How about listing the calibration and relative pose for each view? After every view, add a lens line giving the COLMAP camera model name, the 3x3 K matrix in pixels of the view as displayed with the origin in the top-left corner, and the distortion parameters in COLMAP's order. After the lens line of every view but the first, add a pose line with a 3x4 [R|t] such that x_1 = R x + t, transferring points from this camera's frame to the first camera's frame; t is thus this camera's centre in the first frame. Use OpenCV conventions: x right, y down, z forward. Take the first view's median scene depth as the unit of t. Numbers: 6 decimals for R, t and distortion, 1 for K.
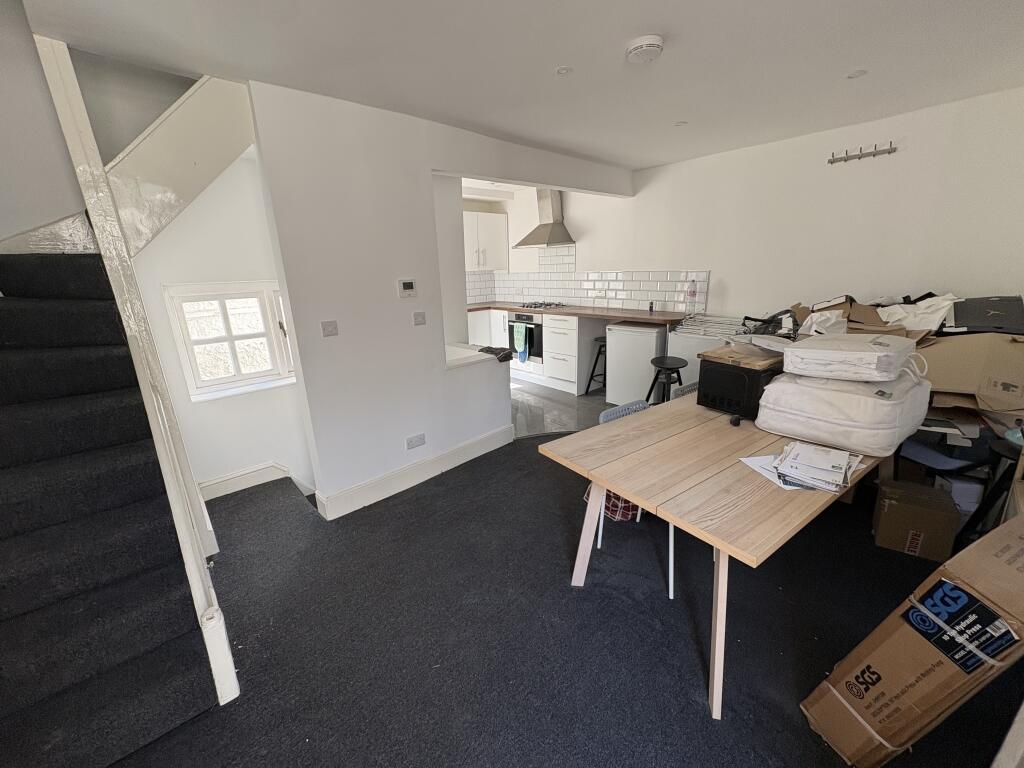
lens RADIAL K [[407.2, 0, 514.2], [0, 407.2, 378.6], [0, 0, 1]] dist [-0.001156, 0.000266]
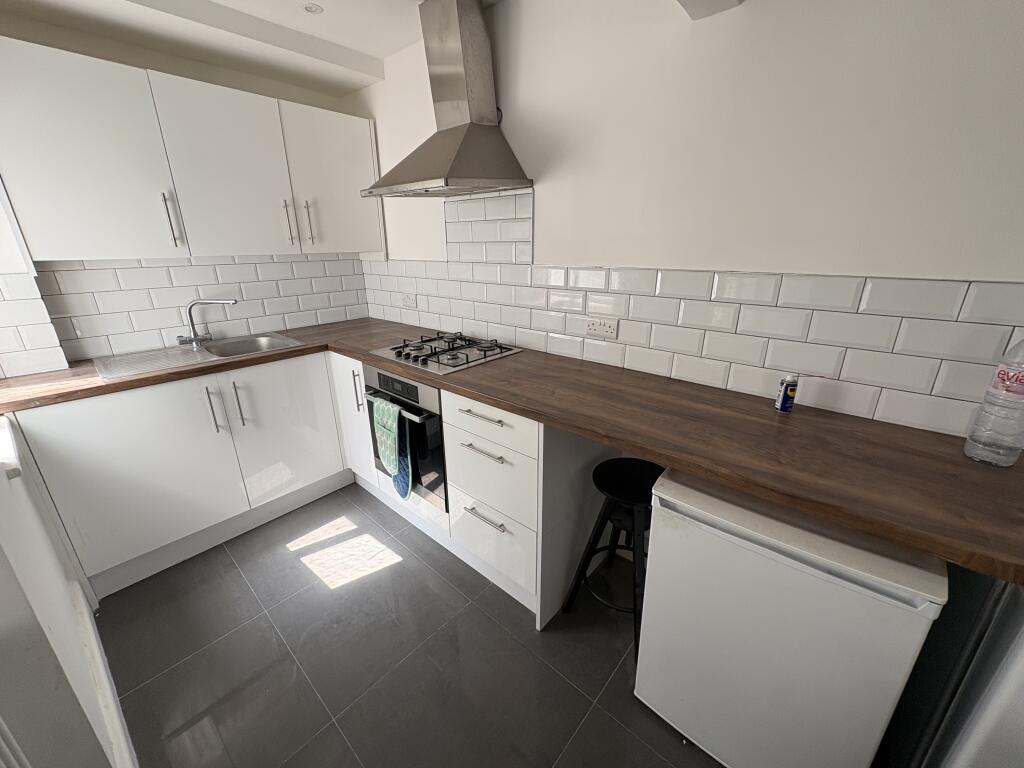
lens RADIAL K [[407.2, 0, 514.6], [0, 407.2, 379.2], [0, 0, 1]] dist [-0.001156, 0.000266]
pose [[0.994981, -0.014609, 0.098993, 0.093495], [0.008917, 0.998294, 0.057705, -0.176372], [-0.099667, -0.056532, 0.993414, 0.617446]]
